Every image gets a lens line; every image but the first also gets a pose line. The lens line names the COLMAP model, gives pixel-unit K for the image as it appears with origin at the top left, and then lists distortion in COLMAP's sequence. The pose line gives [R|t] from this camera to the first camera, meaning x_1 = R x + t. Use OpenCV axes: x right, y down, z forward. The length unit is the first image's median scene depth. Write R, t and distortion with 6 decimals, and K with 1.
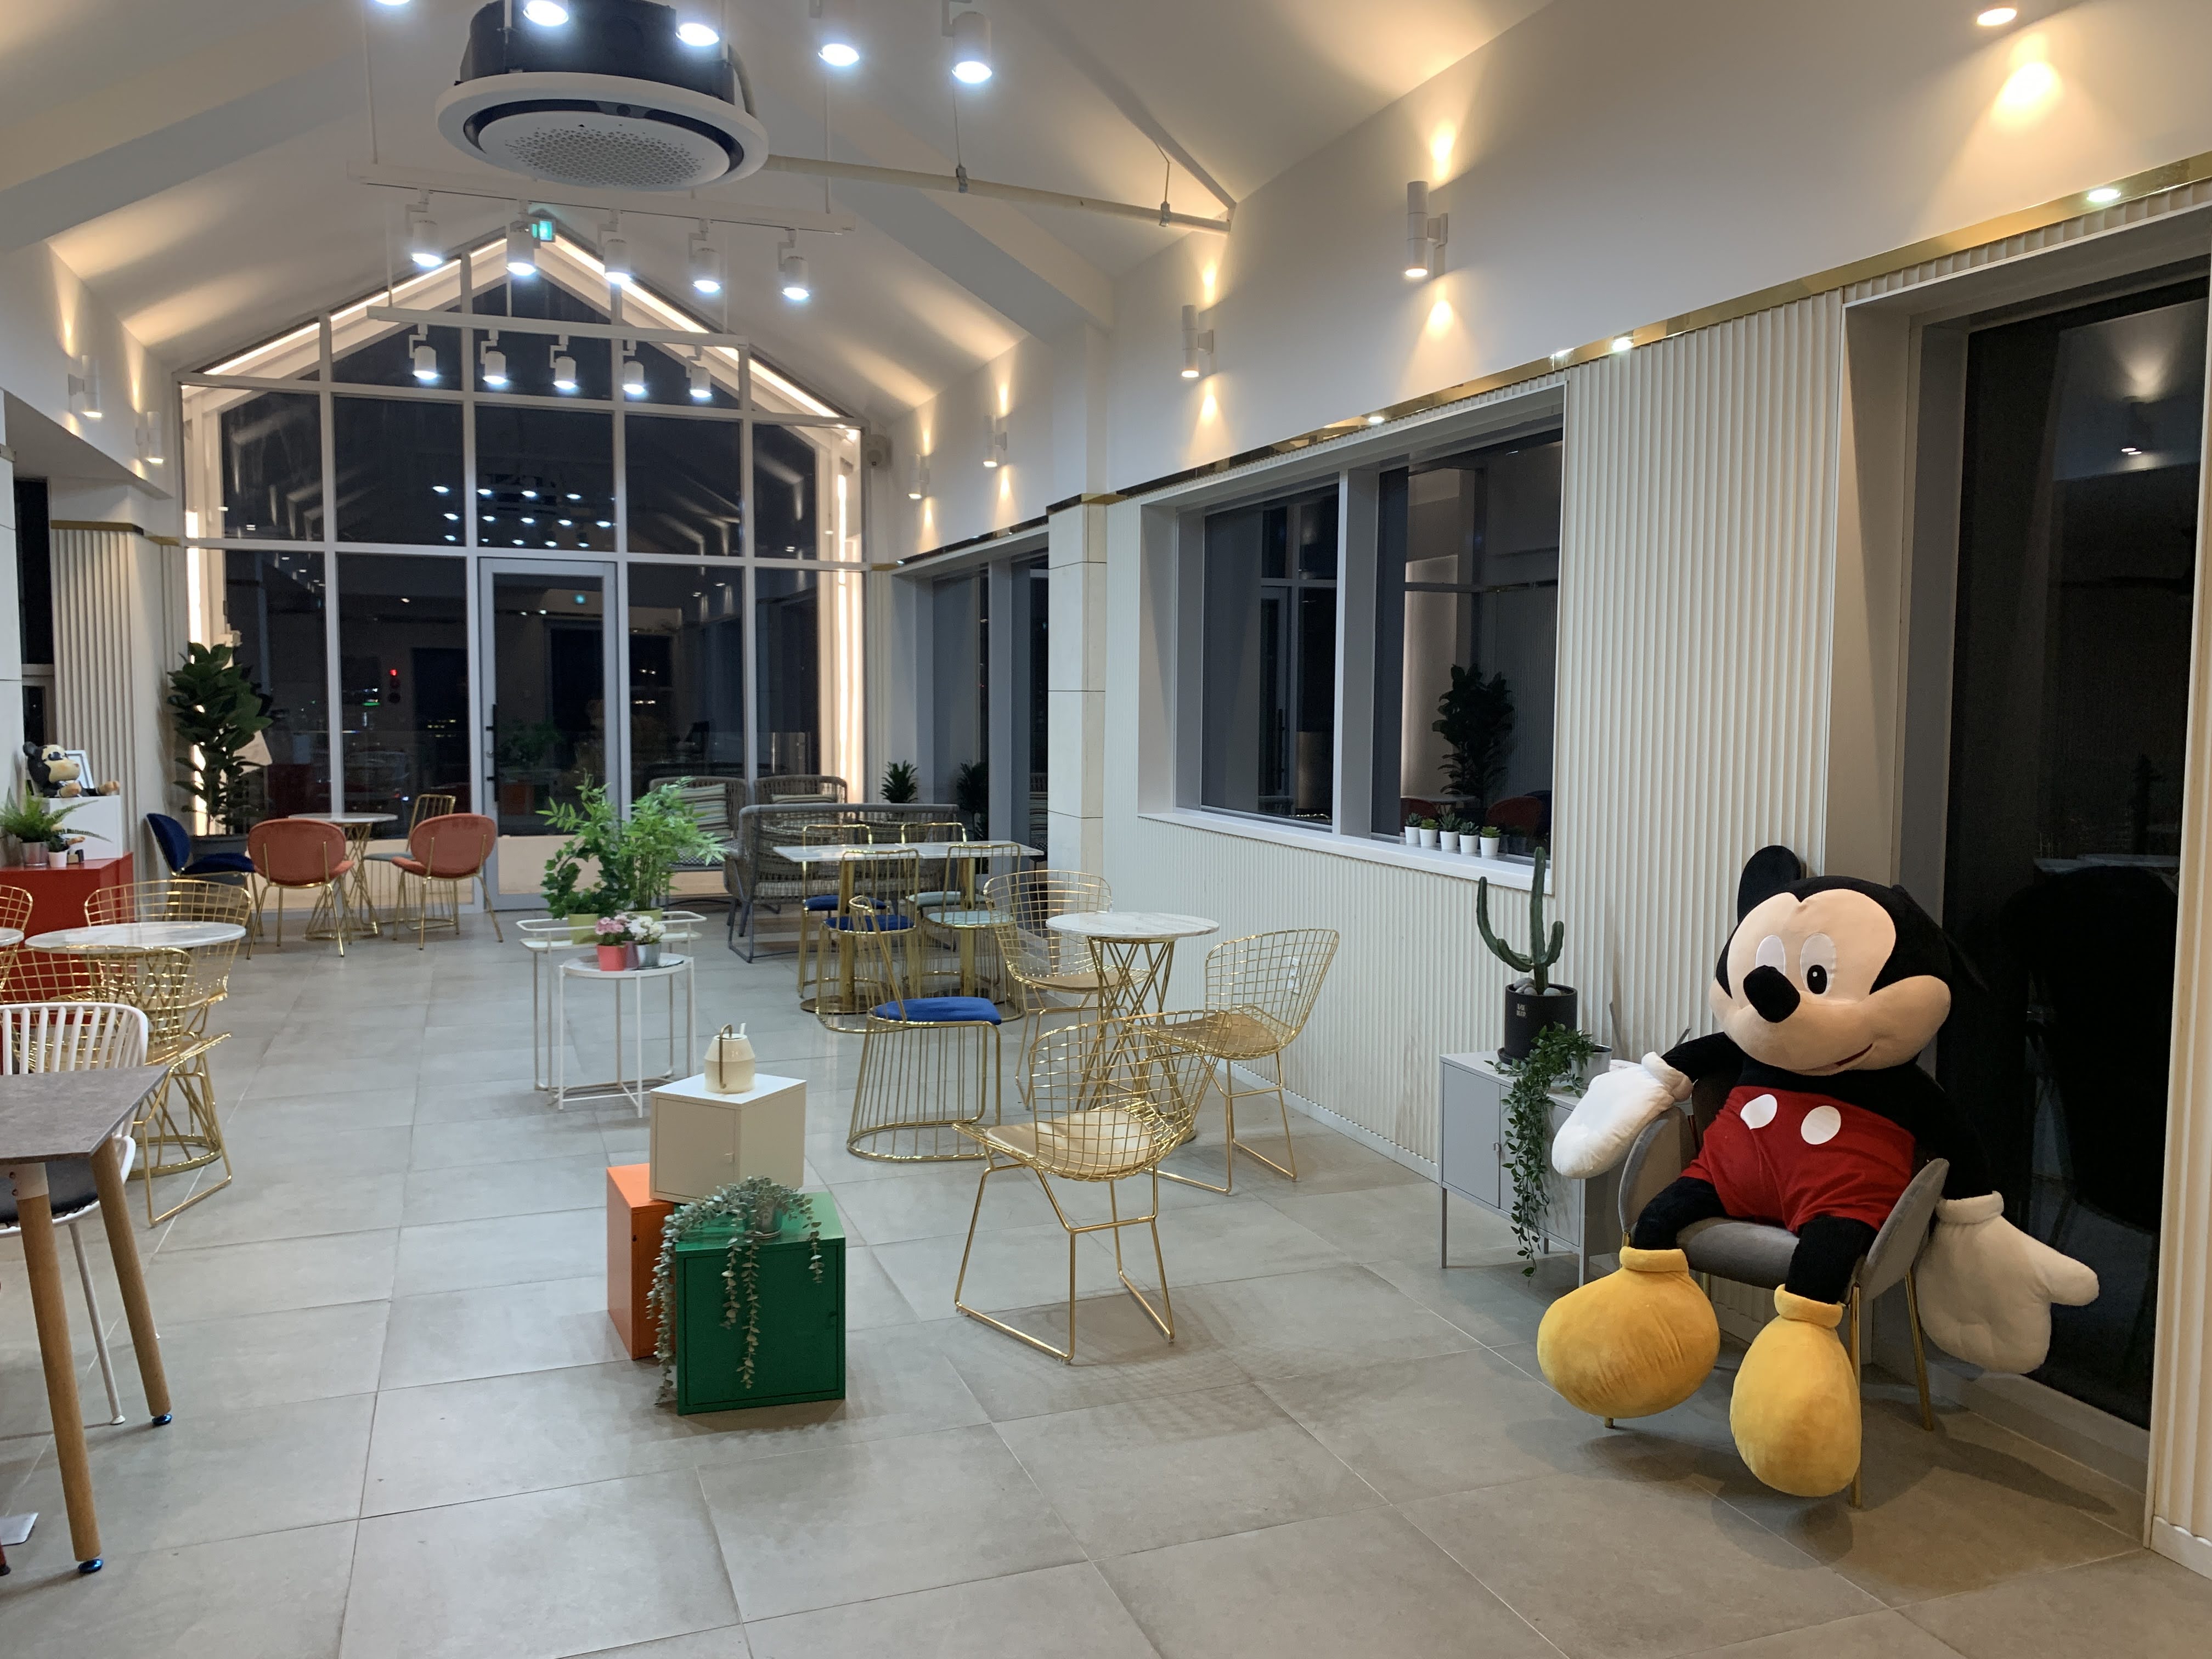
lens RADIAL K [[1680.1, 0, 1110.8], [0, 1680.1, 813.2], [0, 0, 1]] dist [0.051154, -0.065509]
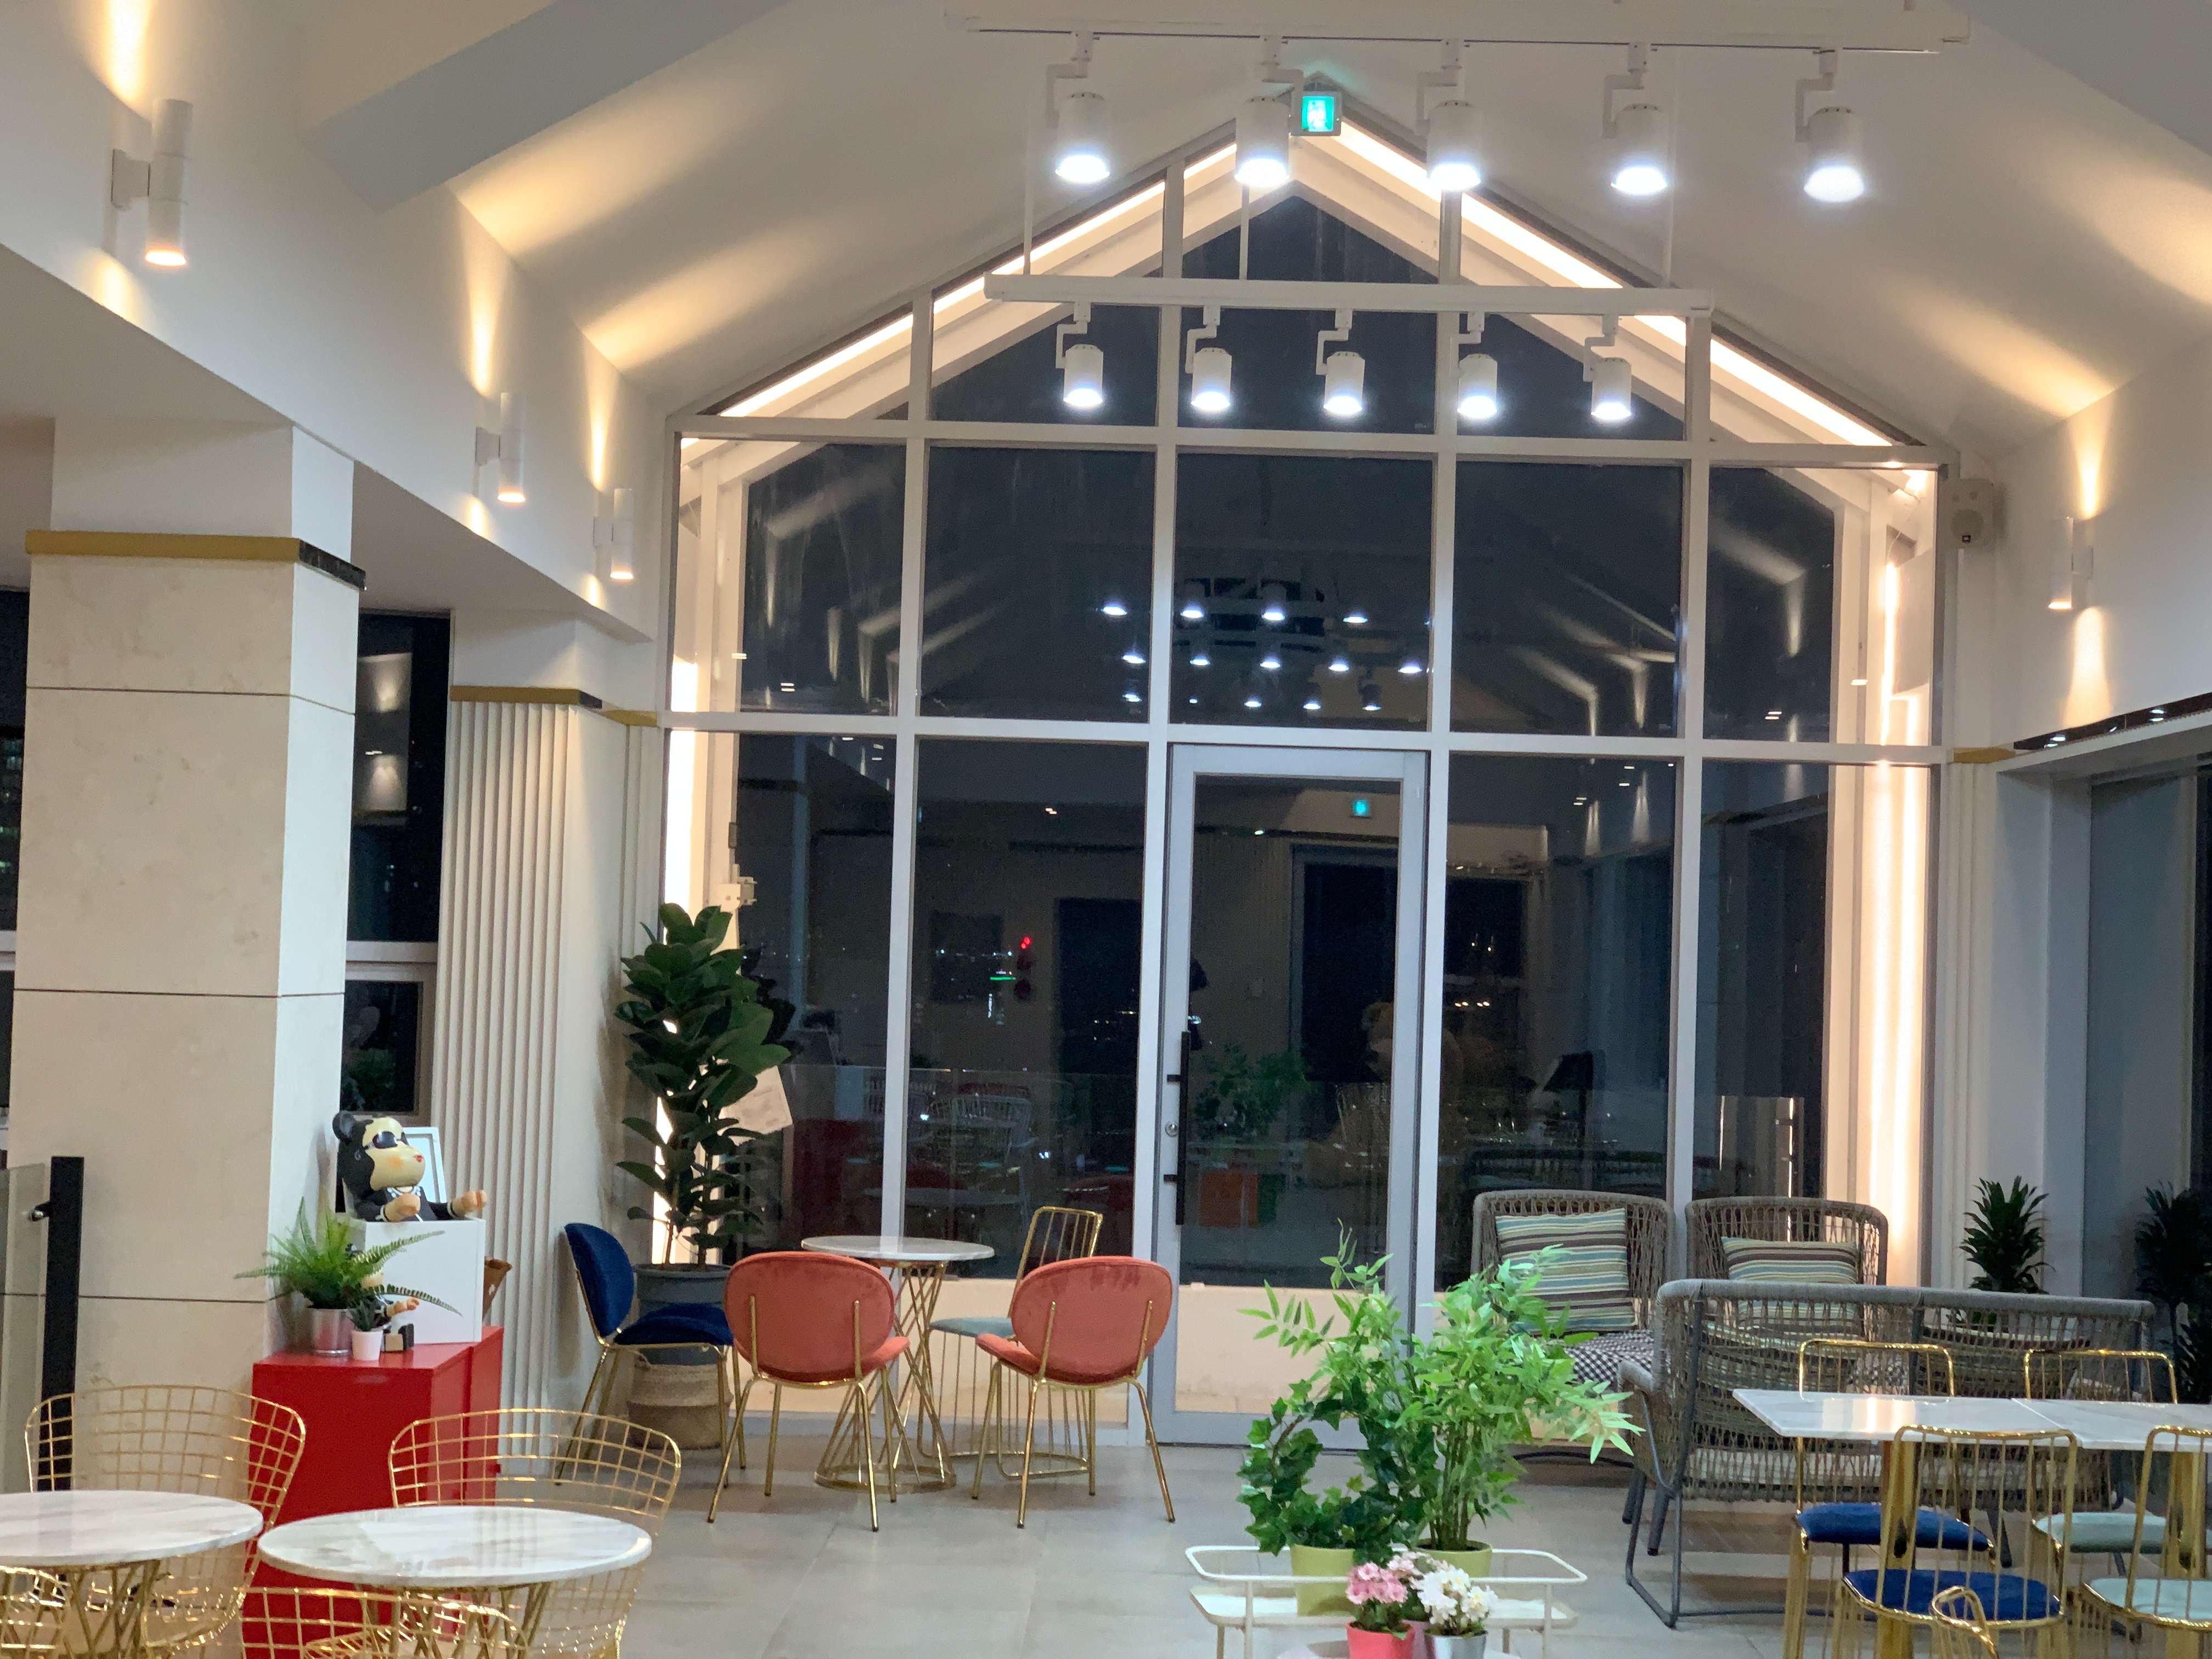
lens RADIAL K [[3368.5, 0, 1106.0], [0, 3368.5, 829.5], [0, 0, 1]] dist [0.031414, -0.191598]
pose [[0.929513, 0.006339, -0.368734, -0.058101], [-0.049850, 0.992835, -0.108595, -0.051017], [0.365404, 0.119322, 0.923170, 0.203924]]
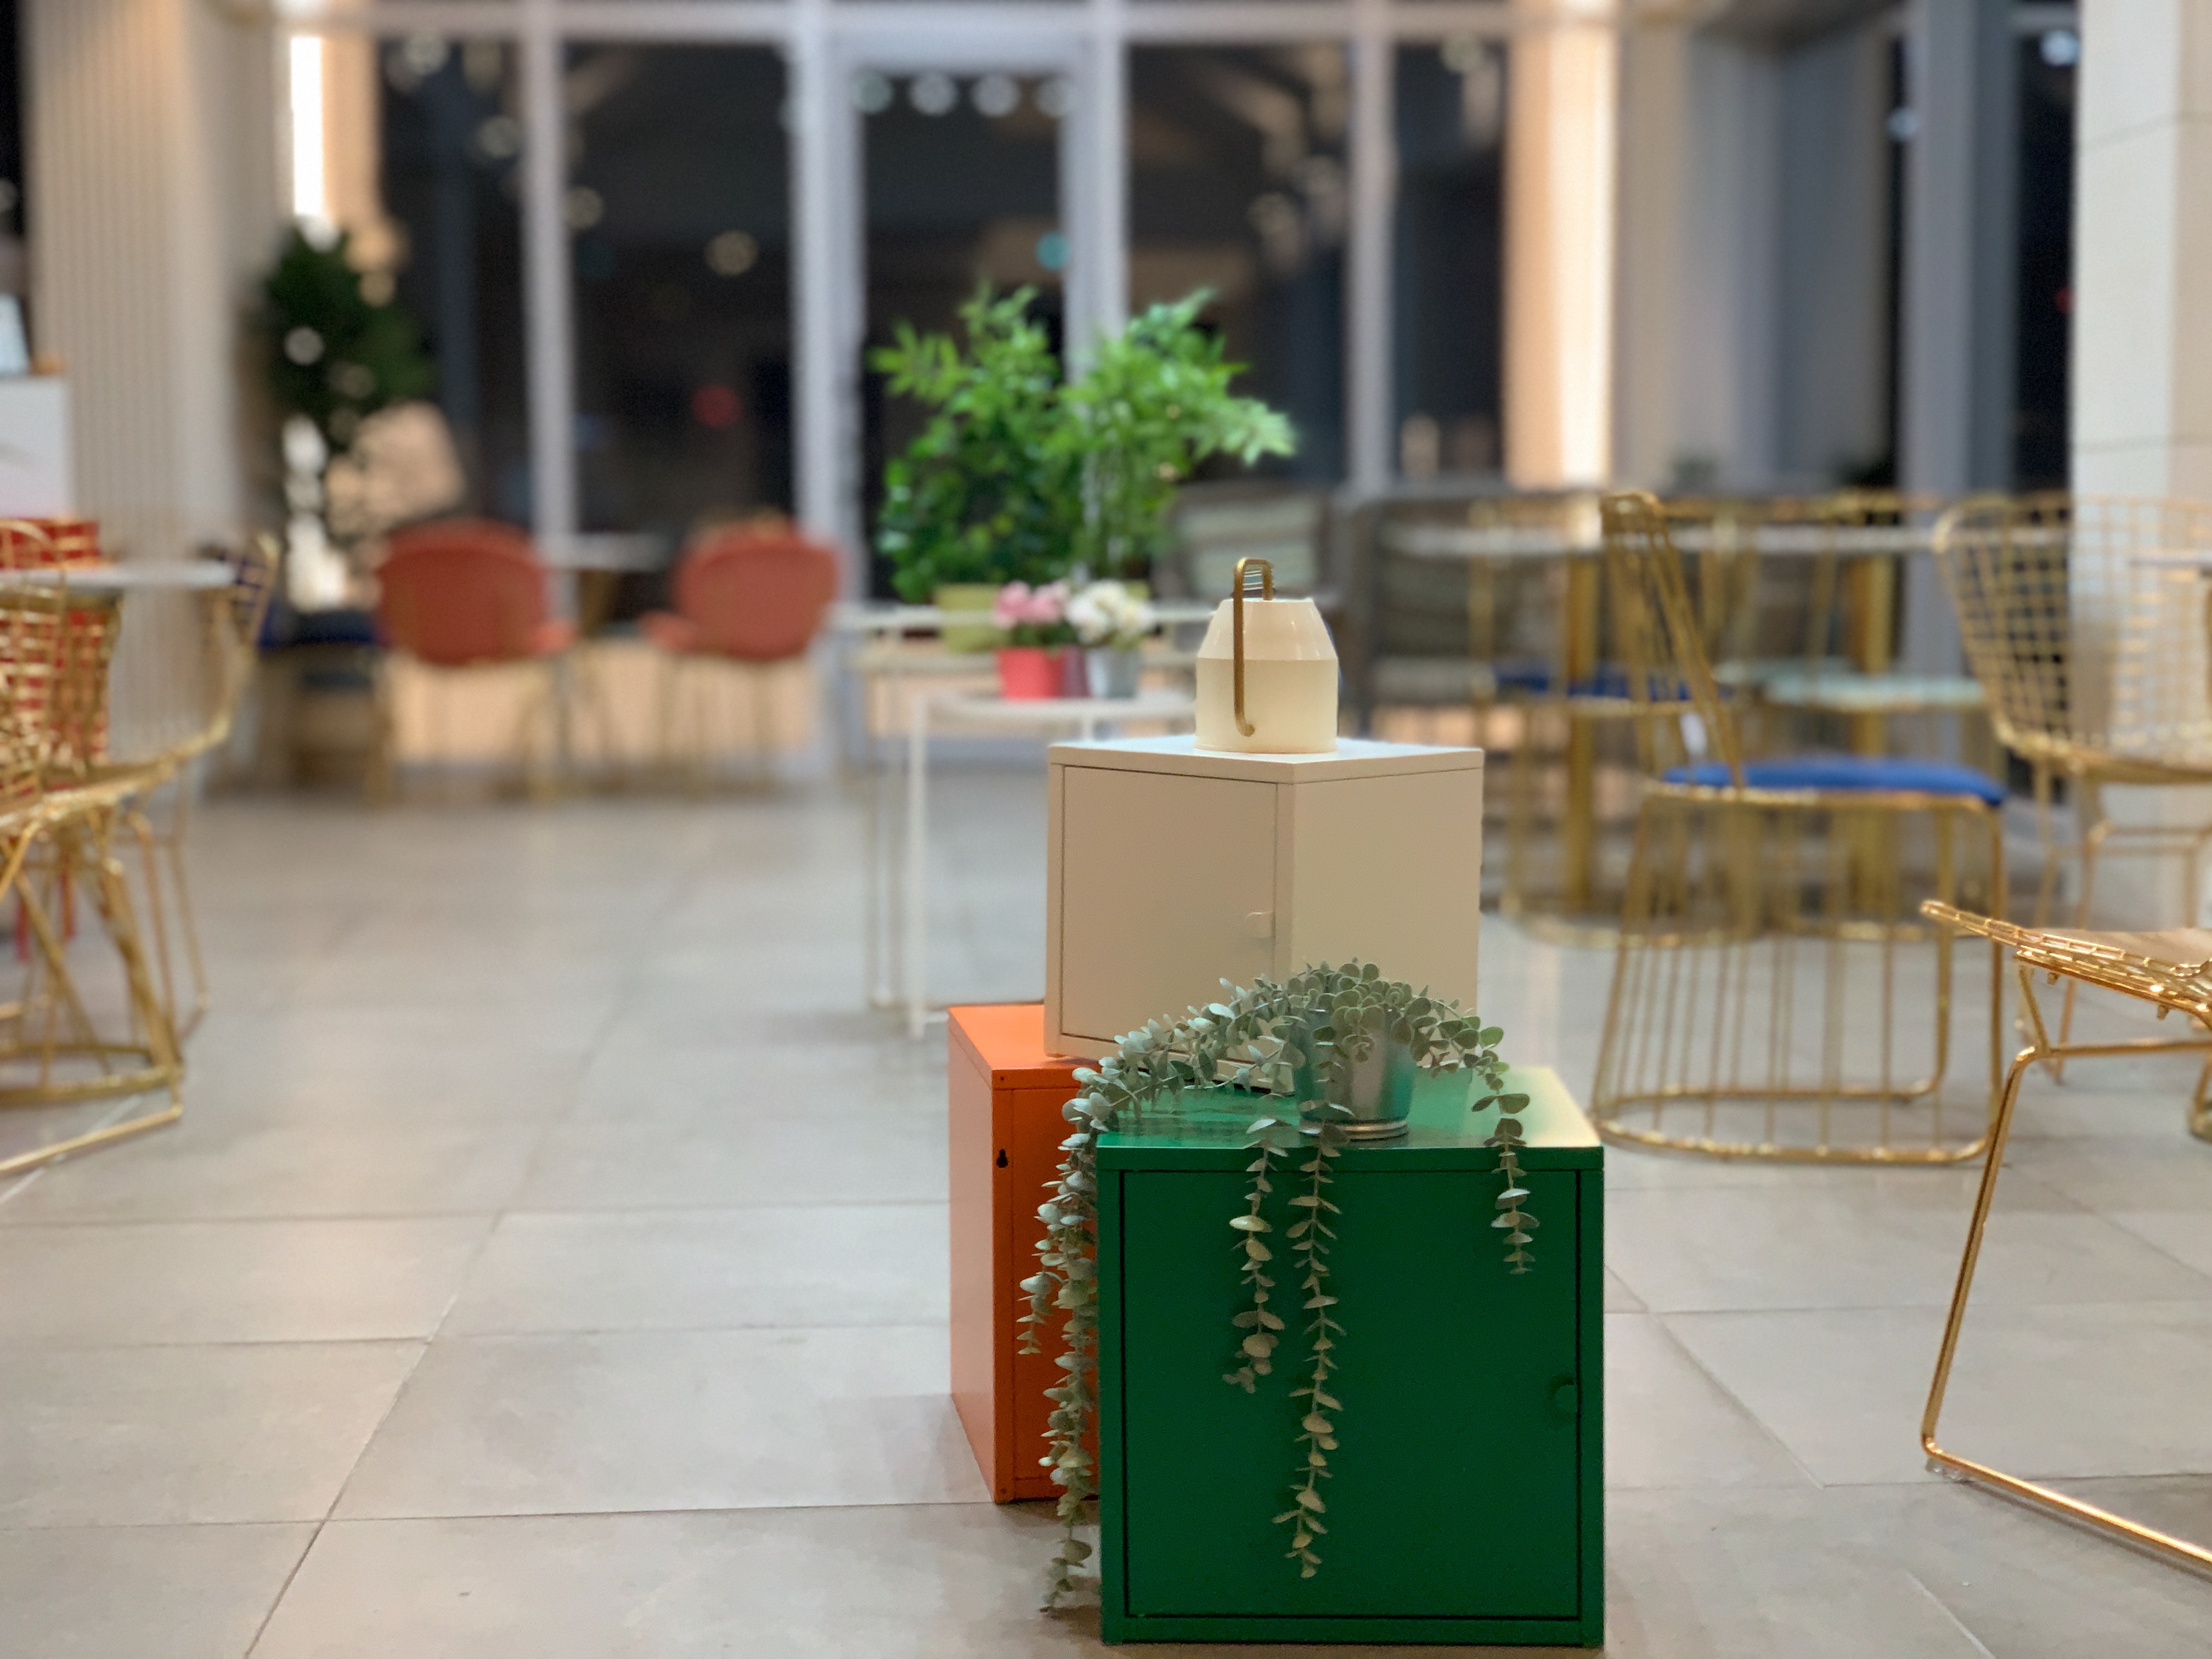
lens RADIAL K [[3411.4, 0, 1105.5], [0, 3411.4, 708.5], [0, 0, 1]] dist [0.032617, 0.019607]
pose [[0.958270, 0.005520, -0.285812, -0.054416], [-0.004988, 0.999984, 0.002591, 0.144744], [0.285822, -0.001058, 0.958282, 0.302196]]
